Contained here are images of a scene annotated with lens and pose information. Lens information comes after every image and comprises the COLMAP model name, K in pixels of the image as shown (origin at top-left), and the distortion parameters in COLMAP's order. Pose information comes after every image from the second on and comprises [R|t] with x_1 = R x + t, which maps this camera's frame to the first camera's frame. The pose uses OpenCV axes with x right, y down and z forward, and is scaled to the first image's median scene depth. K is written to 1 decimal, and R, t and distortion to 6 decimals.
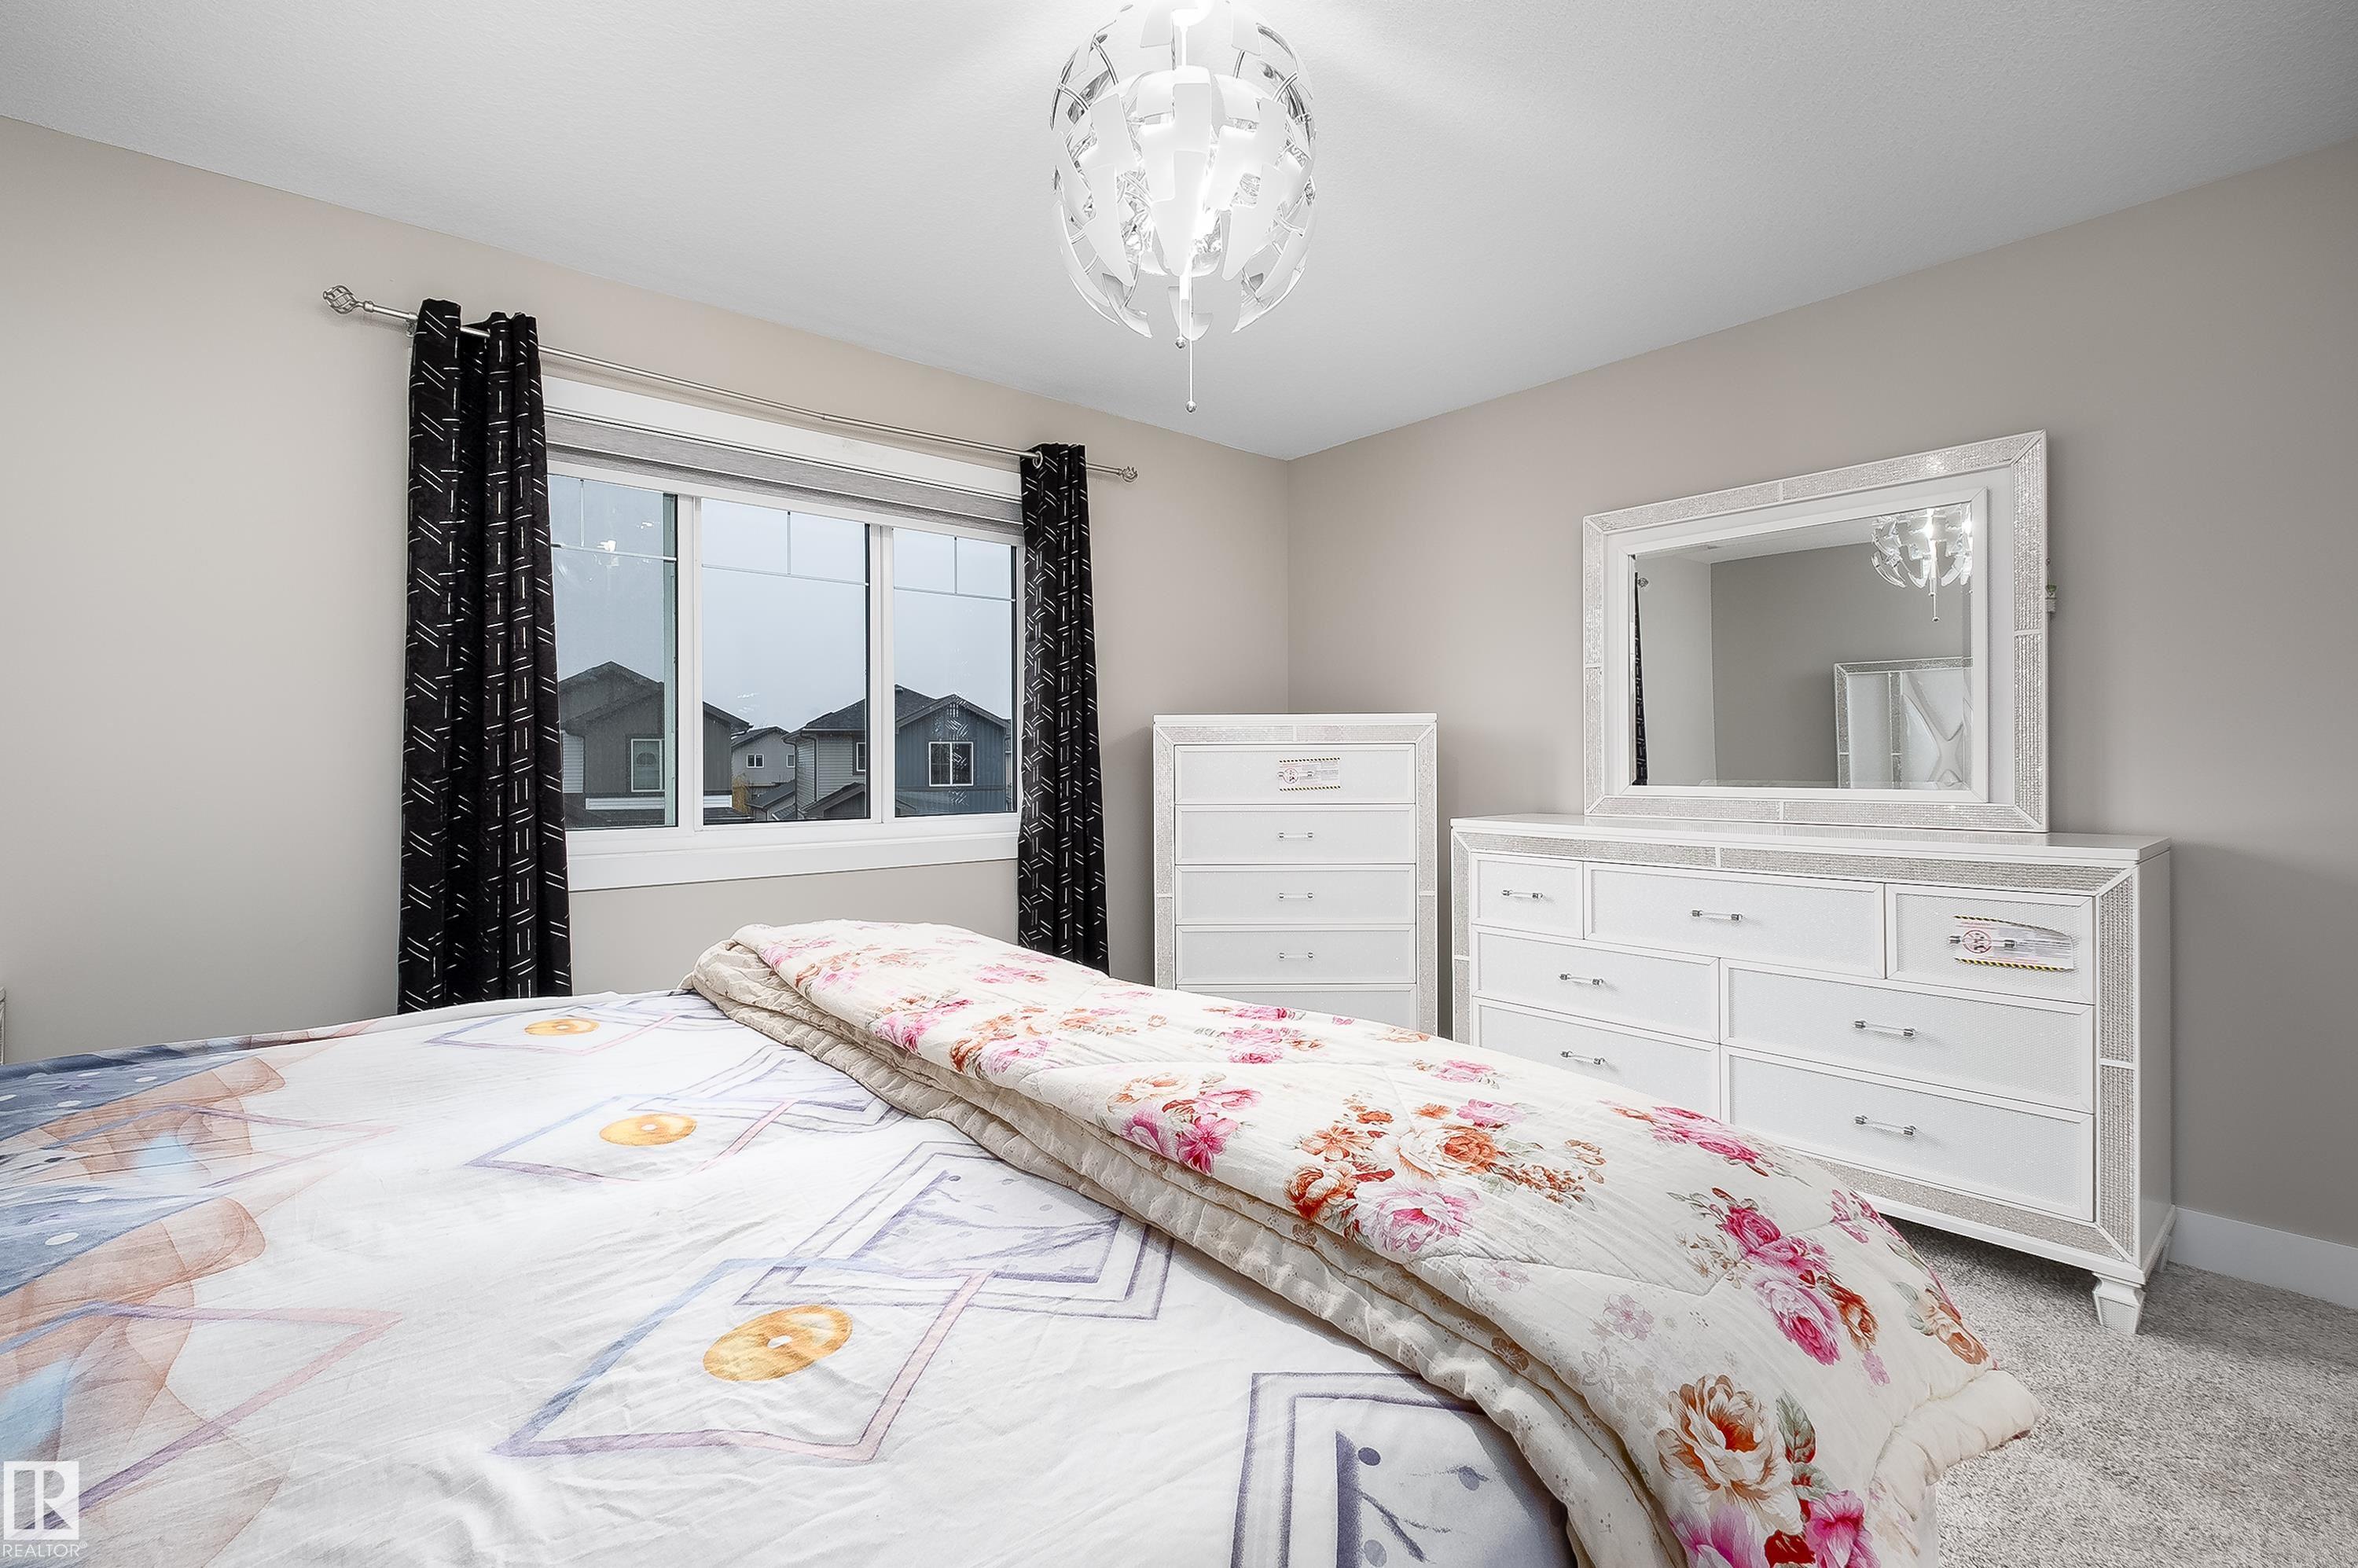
lens RADIAL K [[1085.9, 0, 1173.1], [0, 1085.9, 753.2], [0, 0, 1]] dist [-0.001847, -0.000326]
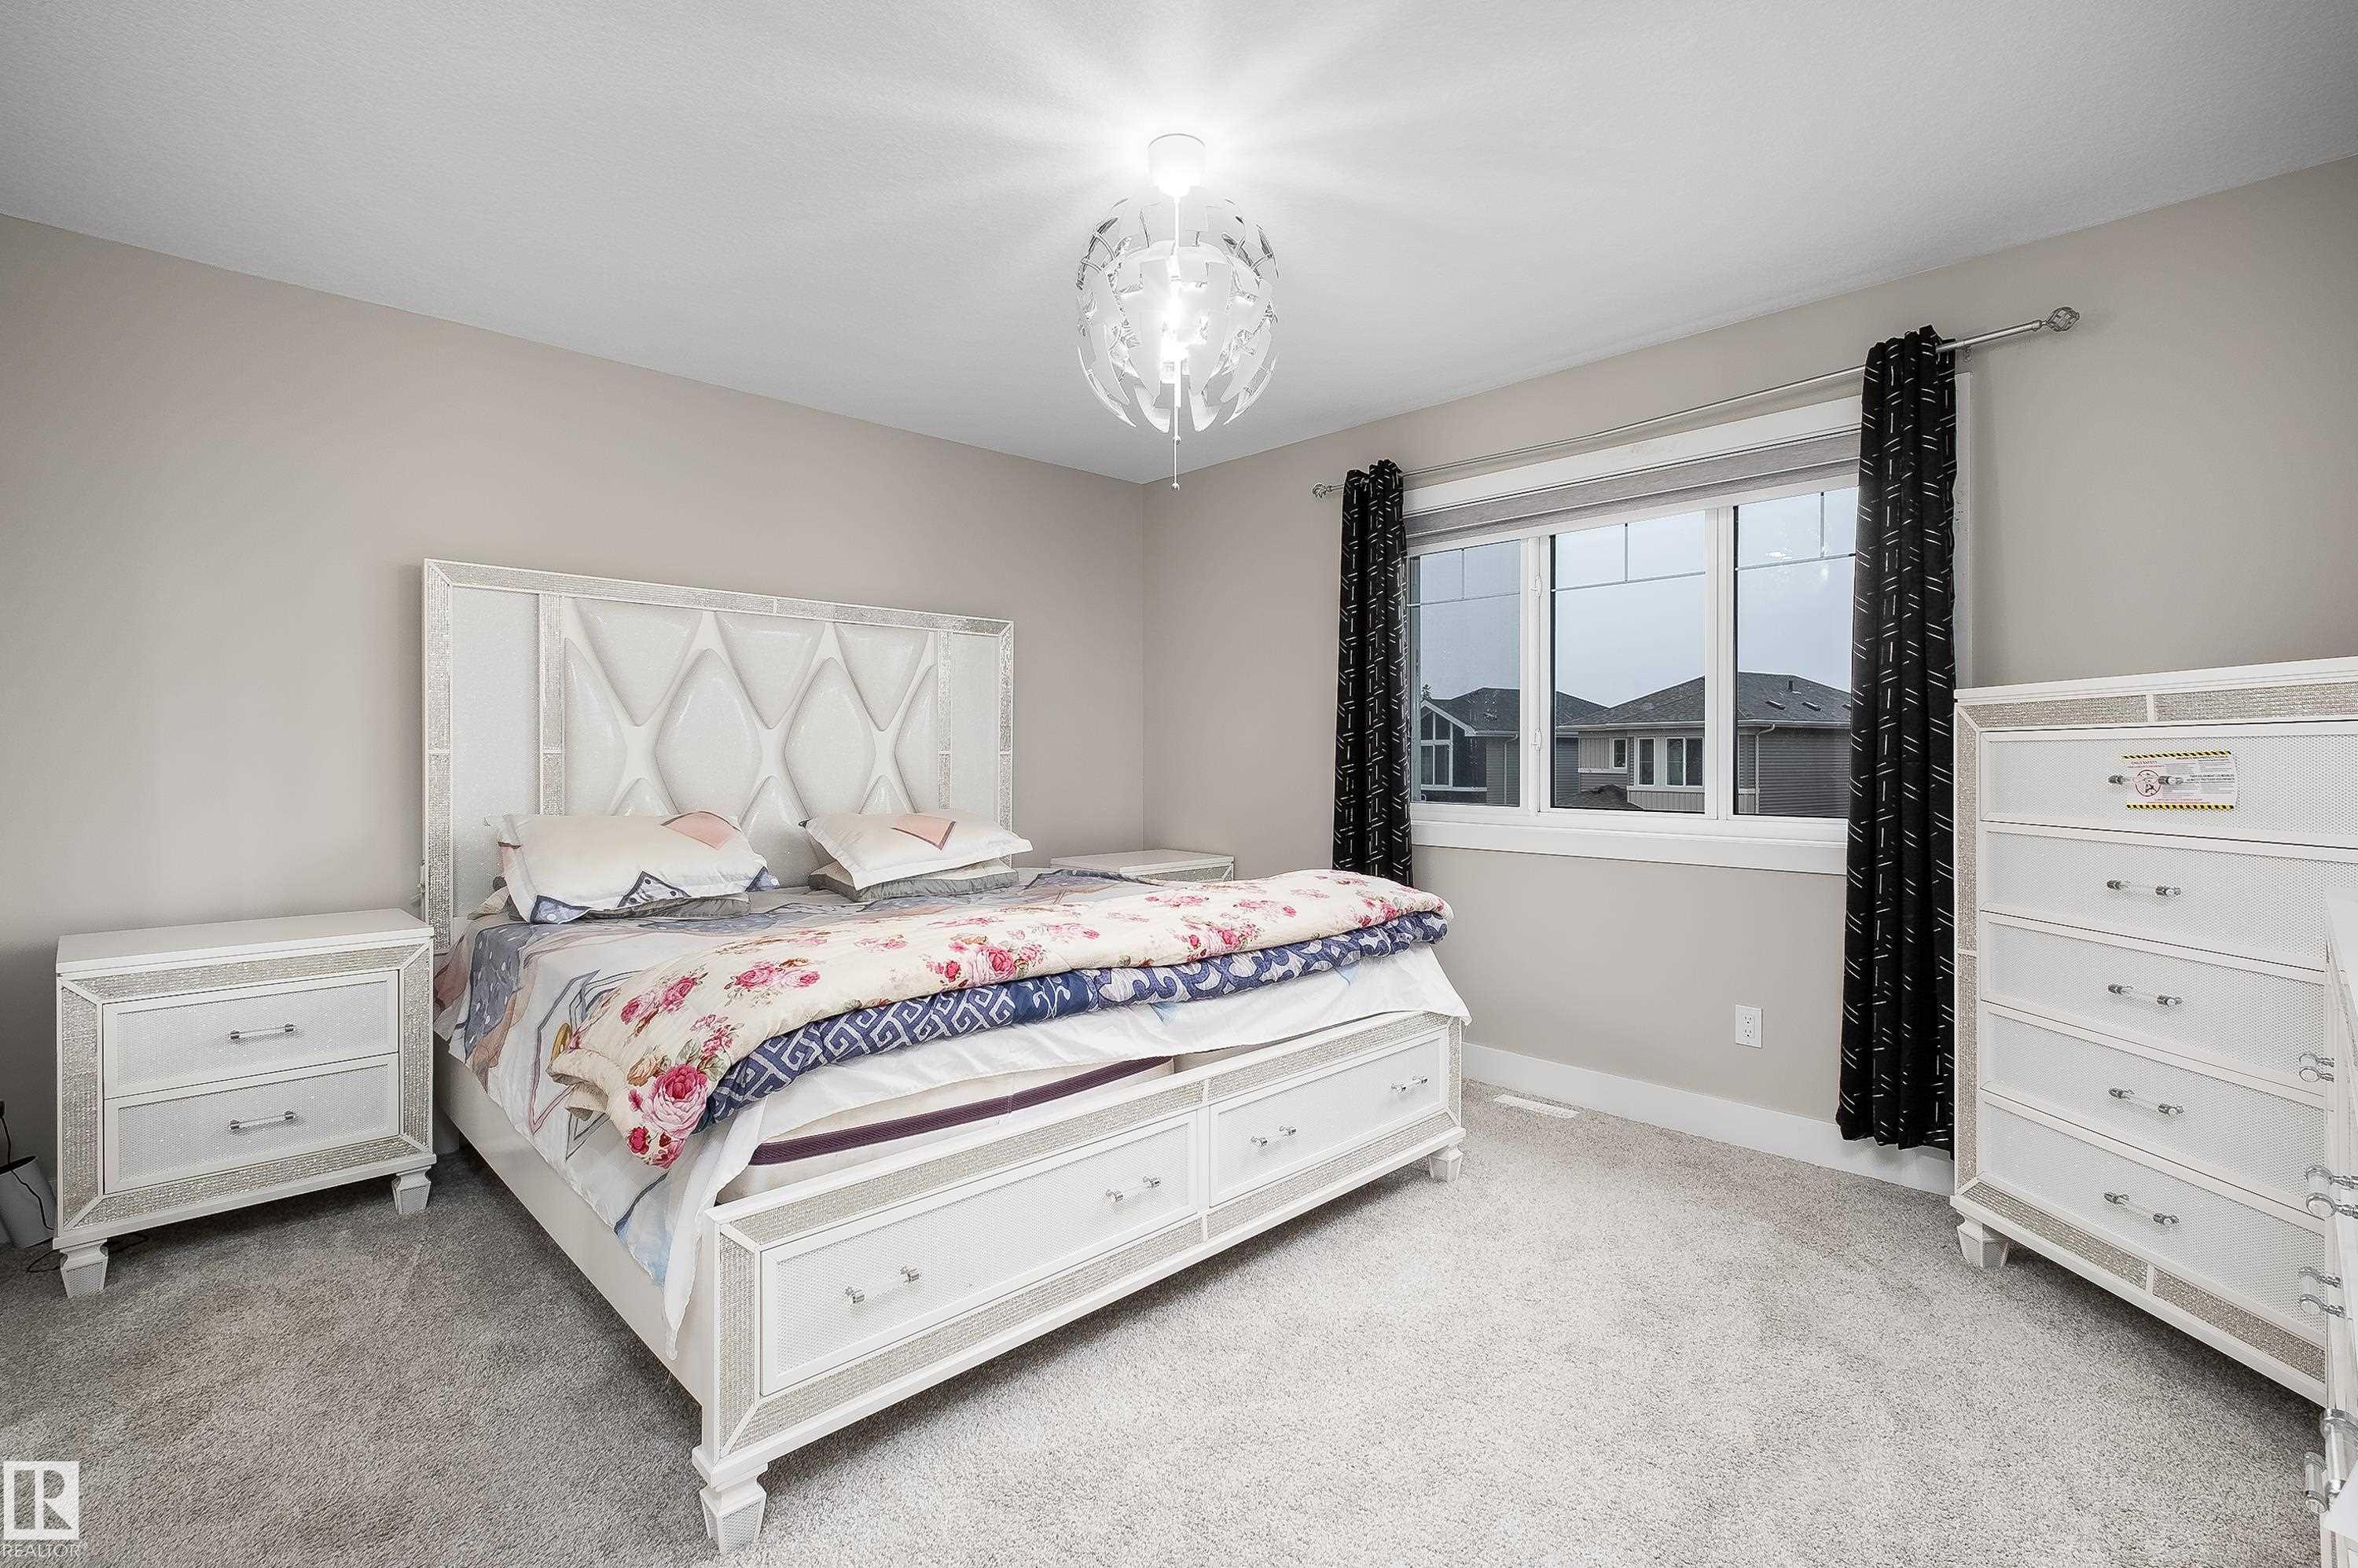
lens RADIAL K [[1085.9, 0, 1173.1], [0, 1085.9, 753.2], [0, 0, 1]] dist [-0.001847, -0.000326]
pose [[0.018087, 0.006001, -0.999818, 0.716159], [0.006470, 0.999960, 0.006119, -0.001150], [0.999815, -0.006579, 0.018047, 0.522152]]
